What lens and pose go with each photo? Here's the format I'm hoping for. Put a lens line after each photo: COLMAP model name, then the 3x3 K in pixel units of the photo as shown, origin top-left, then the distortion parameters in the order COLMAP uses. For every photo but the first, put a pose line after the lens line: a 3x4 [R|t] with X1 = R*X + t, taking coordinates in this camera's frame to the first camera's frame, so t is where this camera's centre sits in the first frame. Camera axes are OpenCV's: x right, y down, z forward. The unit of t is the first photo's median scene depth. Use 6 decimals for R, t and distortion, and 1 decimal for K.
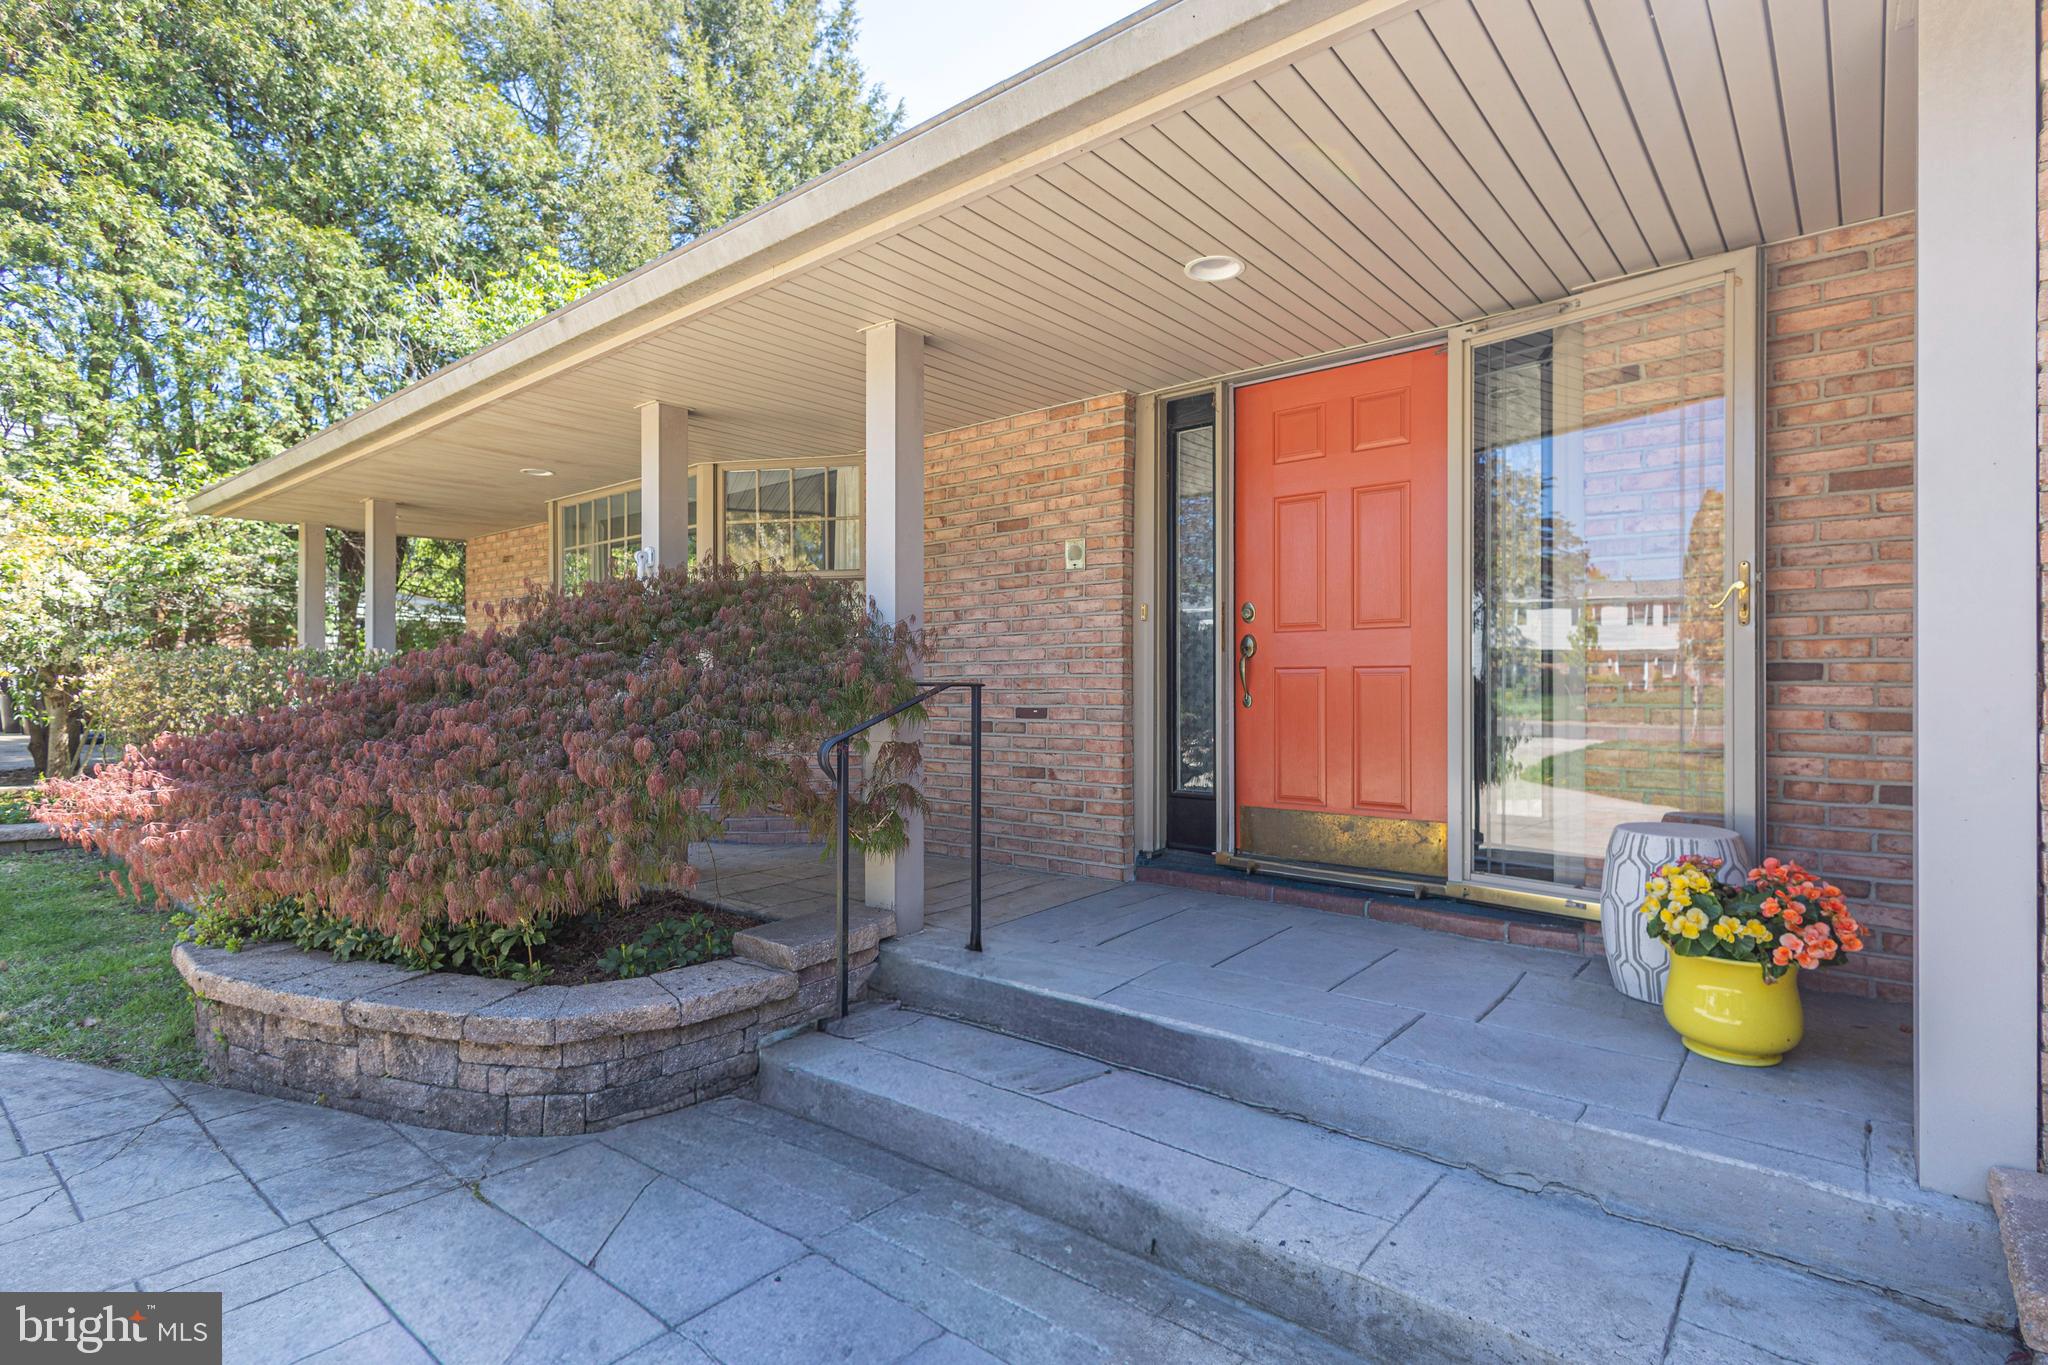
lens RADIAL K [[1007.5, 0, 1024.0], [0, 1007.5, 682.5], [0, 0, 1]] dist [0.001188, 0.000216]
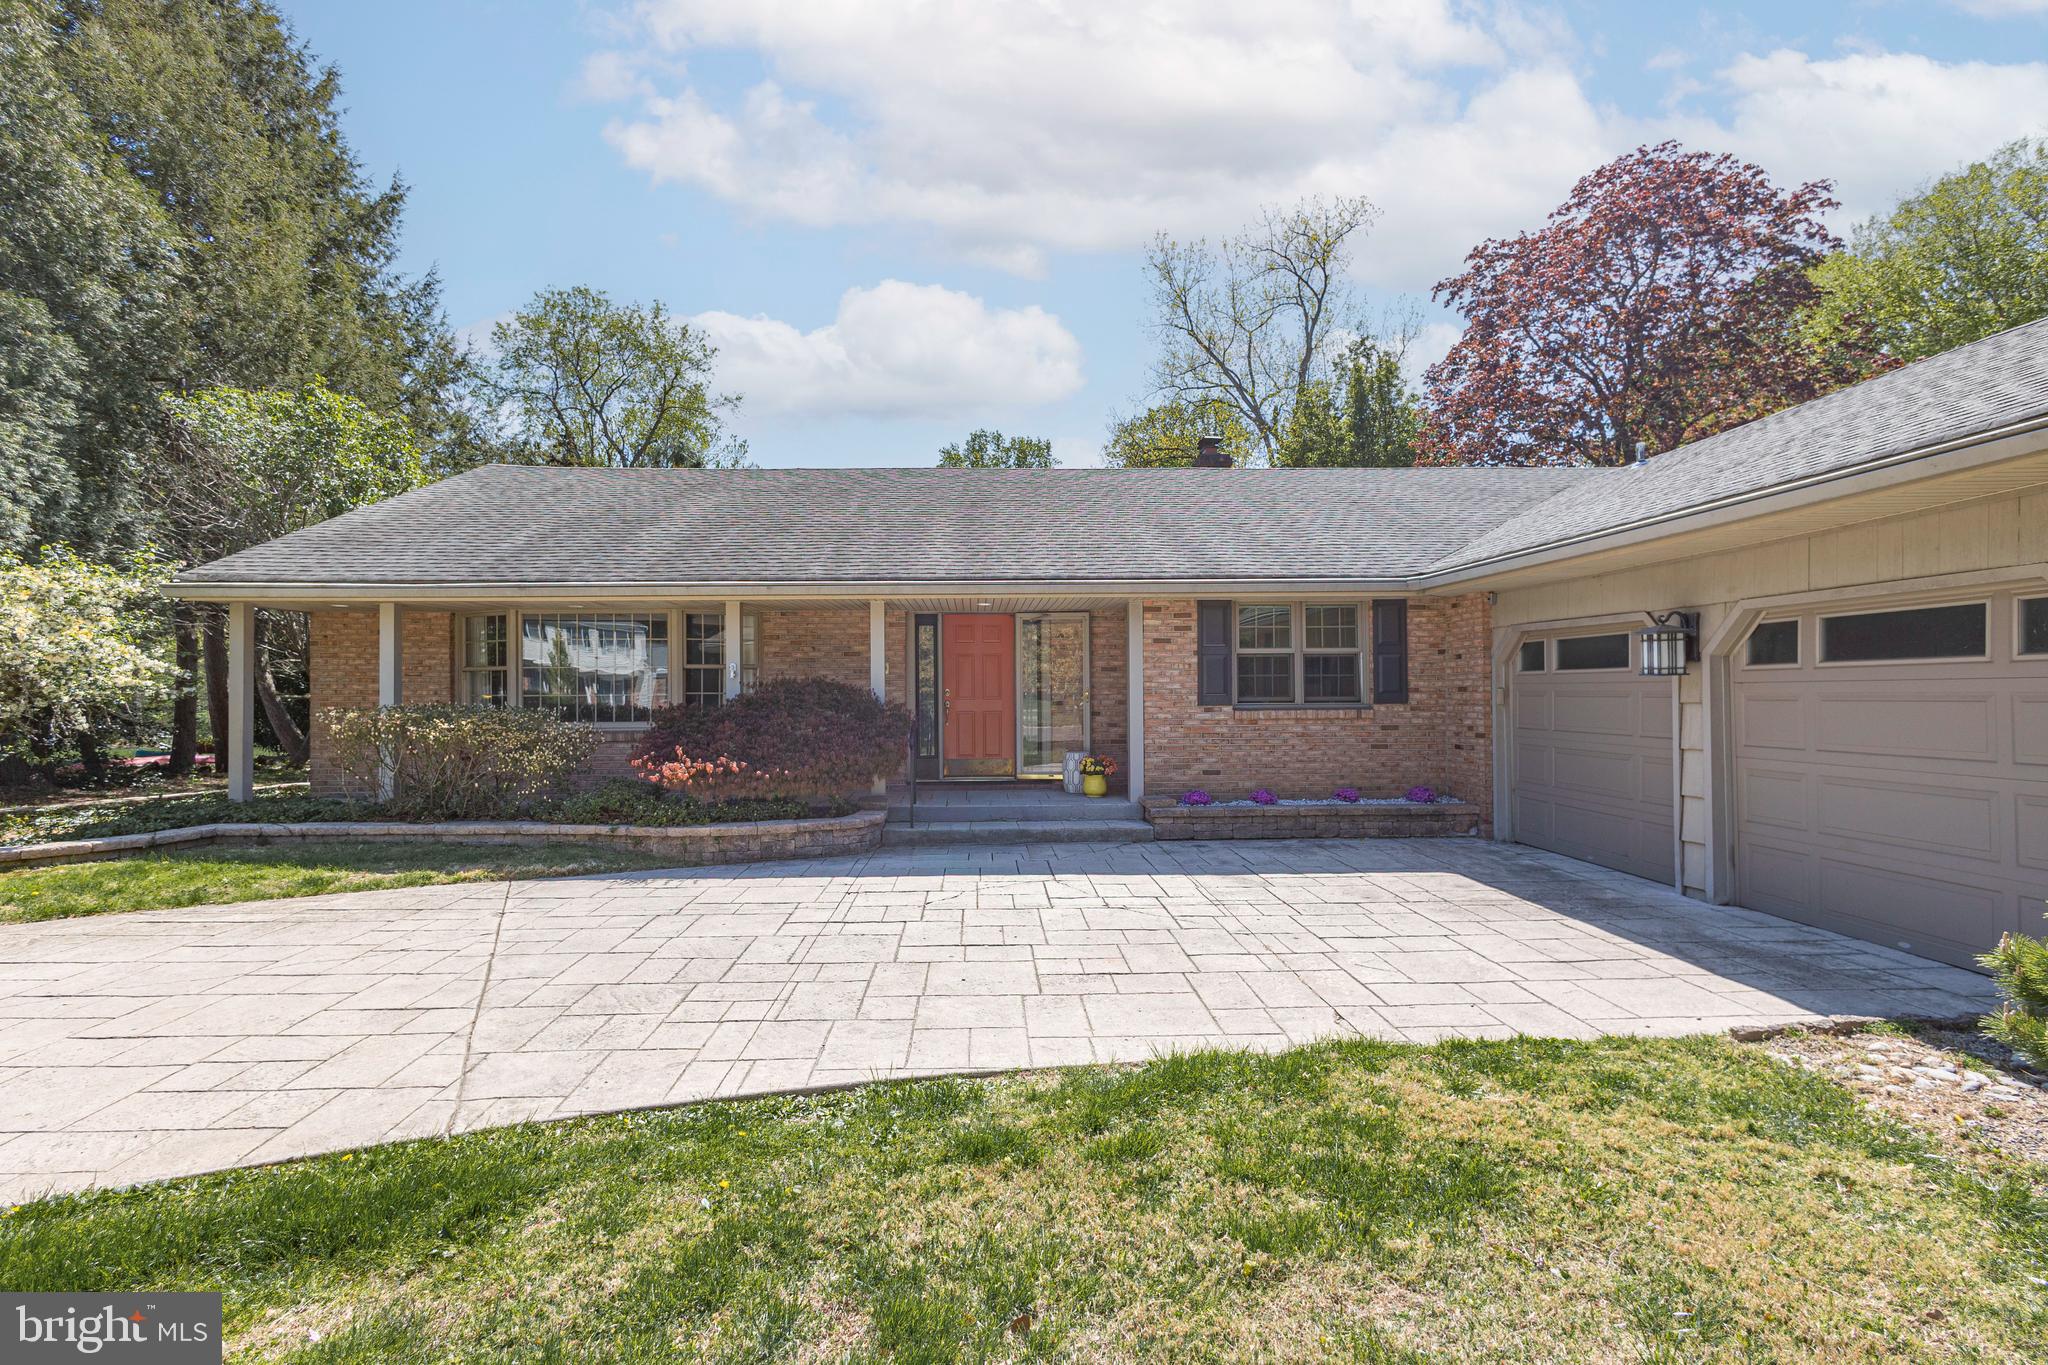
lens RADIAL K [[934.3, 0, 1024.0], [0, 934.3, 682.5], [0, 0, 1]] dist [0.003125, 0.000291]
pose [[0.738222, -0.003054, 0.674551, -2.105140], [-0.001124, 0.999983, 0.005757, -0.162132], [-0.674557, -0.005008, 0.738206, -1.694281]]
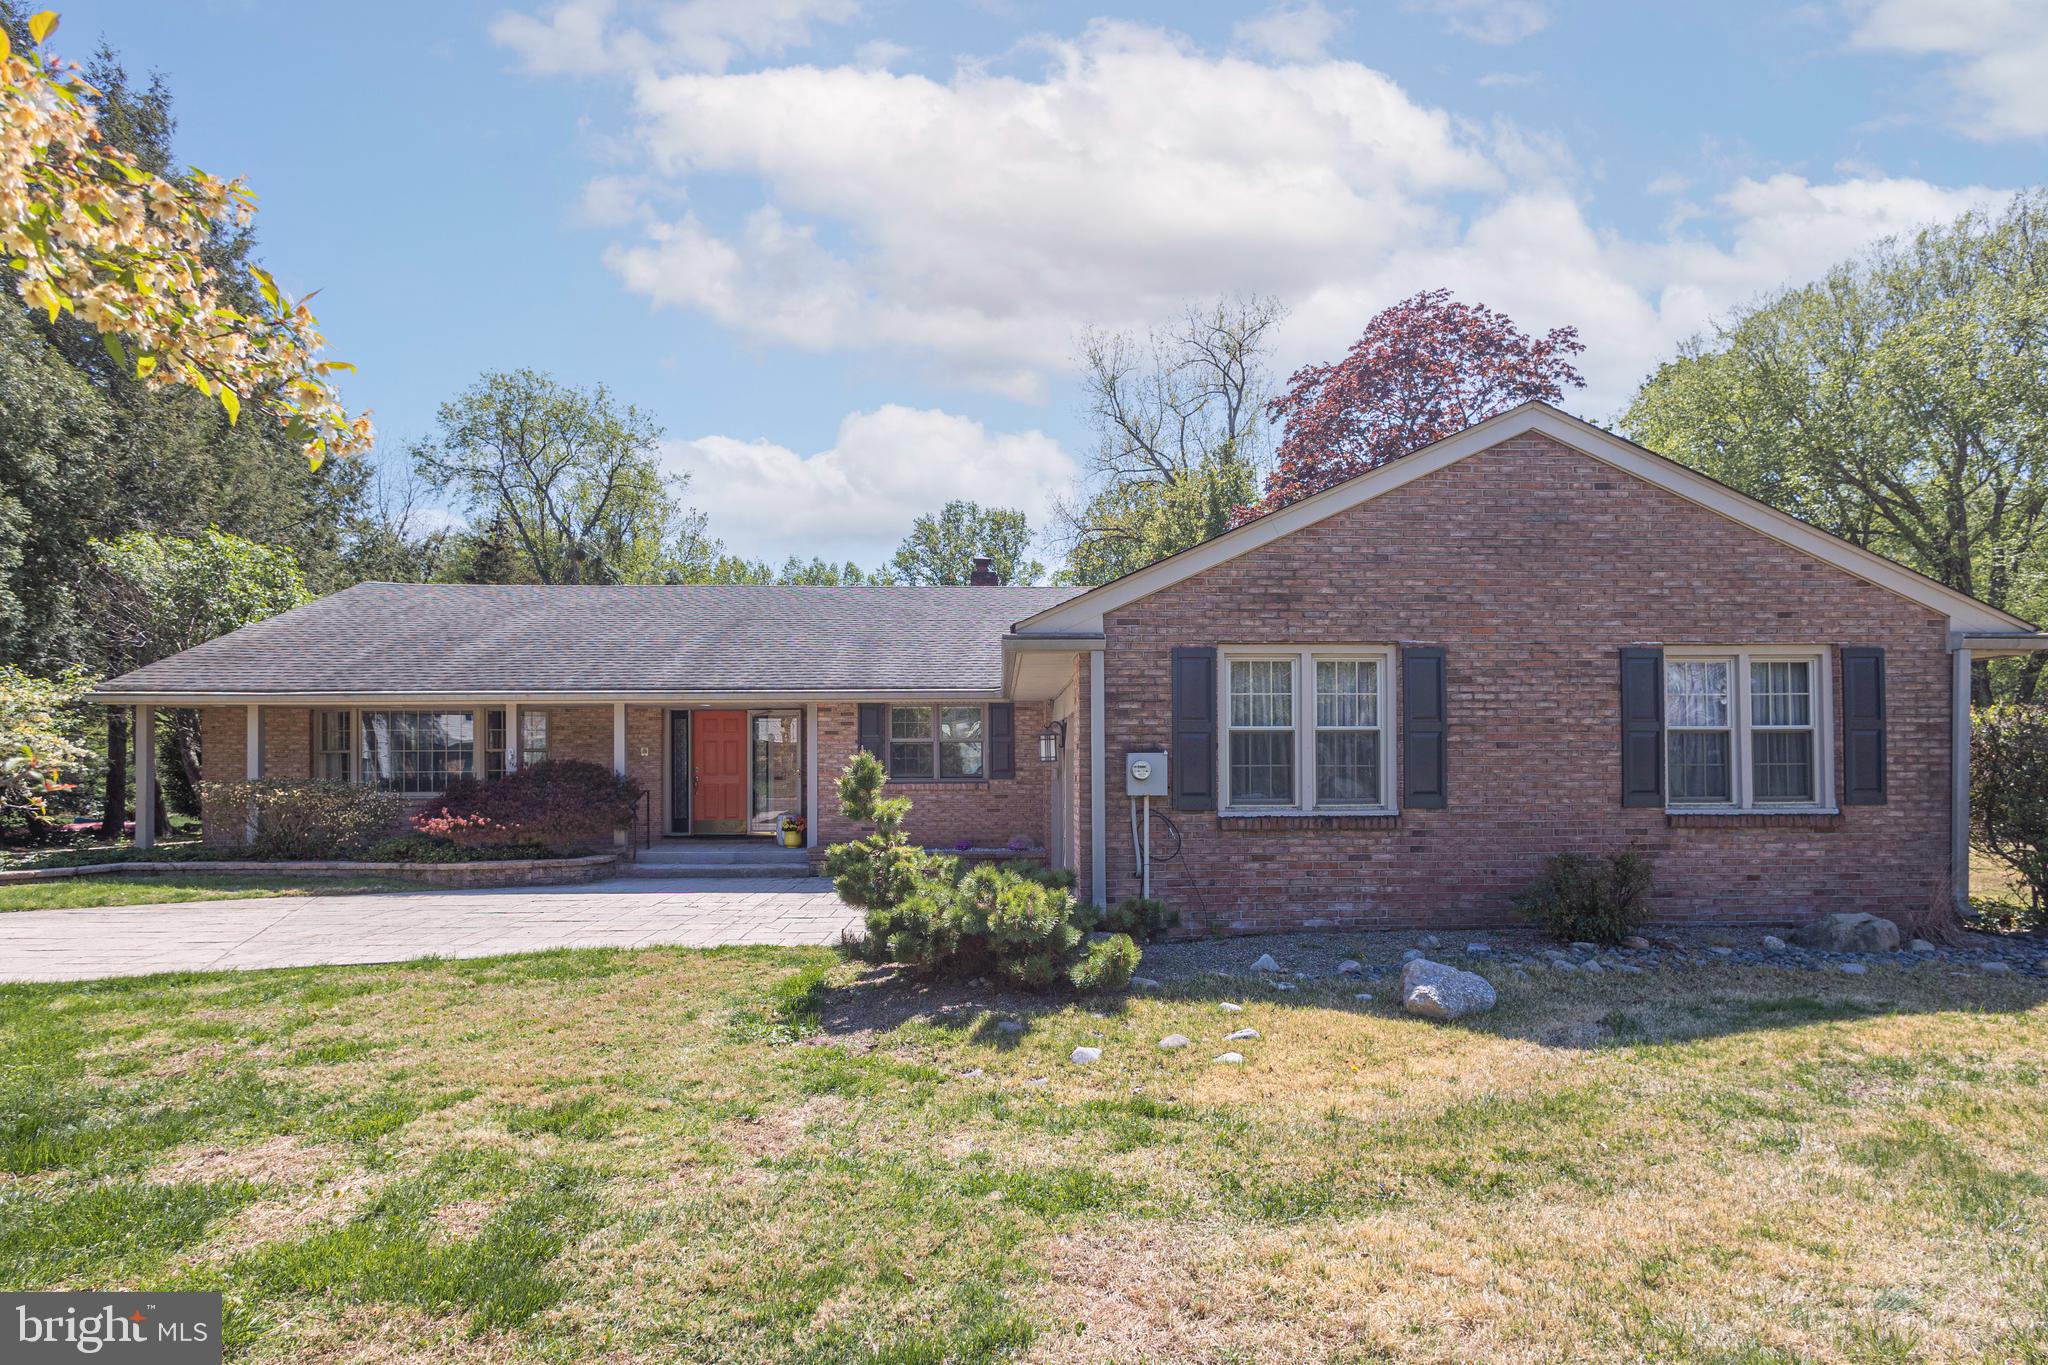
lens RADIAL K [[988.6, 0, 1068.2], [0, 988.6, 759.3], [0, 0, 1]] dist [-0.002238, 0.000608]
pose [[0.721439, -0.004824, 0.692462, -1.998196], [-0.002507, 0.999951, 0.009578, -0.214361], [-0.692474, -0.008646, 0.721391, -3.967719]]
